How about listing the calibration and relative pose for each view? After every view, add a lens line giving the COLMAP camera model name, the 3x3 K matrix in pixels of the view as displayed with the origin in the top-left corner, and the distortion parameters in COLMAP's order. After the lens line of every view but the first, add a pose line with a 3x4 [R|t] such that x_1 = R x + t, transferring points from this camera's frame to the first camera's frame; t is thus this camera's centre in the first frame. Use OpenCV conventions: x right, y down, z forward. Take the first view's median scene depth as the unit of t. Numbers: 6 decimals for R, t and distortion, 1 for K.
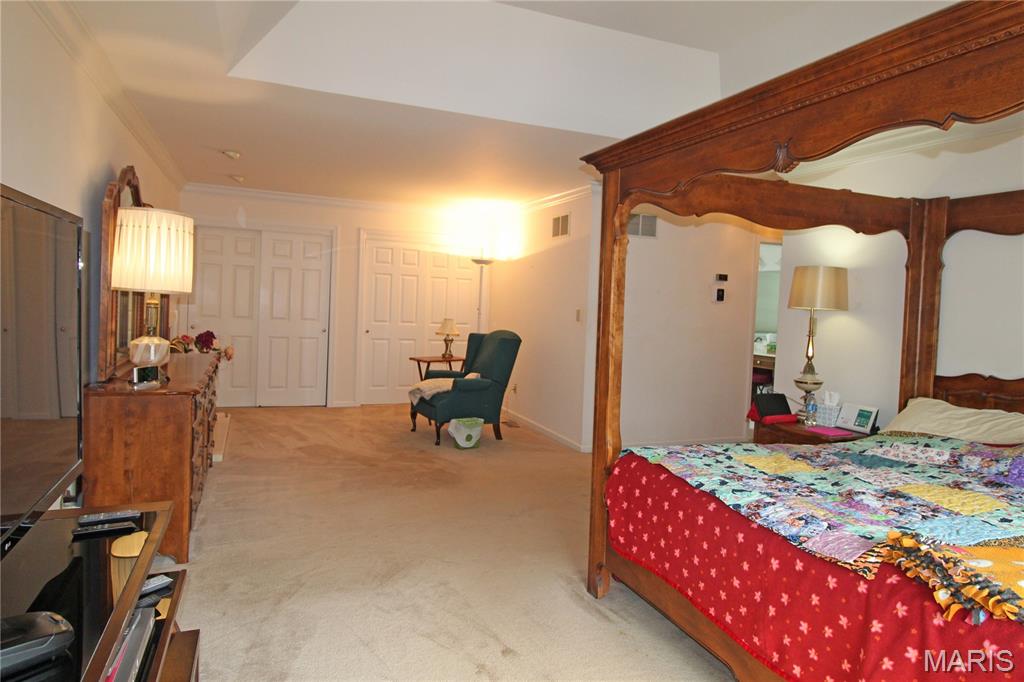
lens RADIAL K [[617.3, 0, 512.2], [0, 617.3, 320.7], [0, 0, 1]] dist [0.001661, 0.000424]
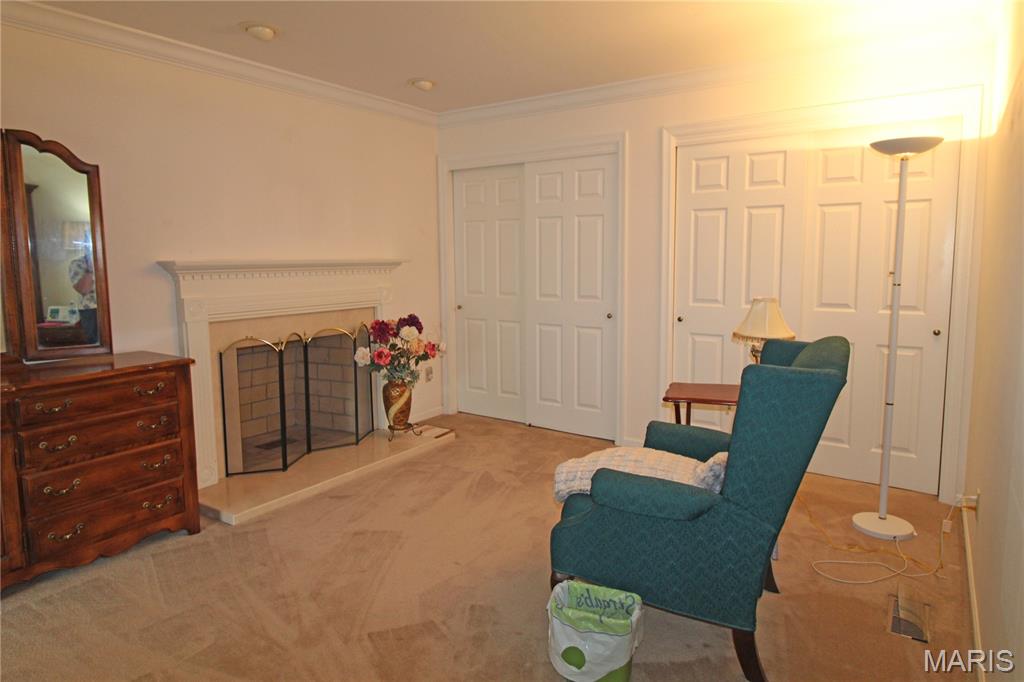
lens RADIAL K [[617.3, 0, 512.2], [0, 617.3, 320.7], [0, 0, 1]] dist [0.001661, 0.000424]
pose [[0.551841, 0.037379, -0.833111, 0.137499], [0.003165, 0.998894, 0.046913, -0.007745], [0.833943, -0.028526, 0.551113, 0.593185]]
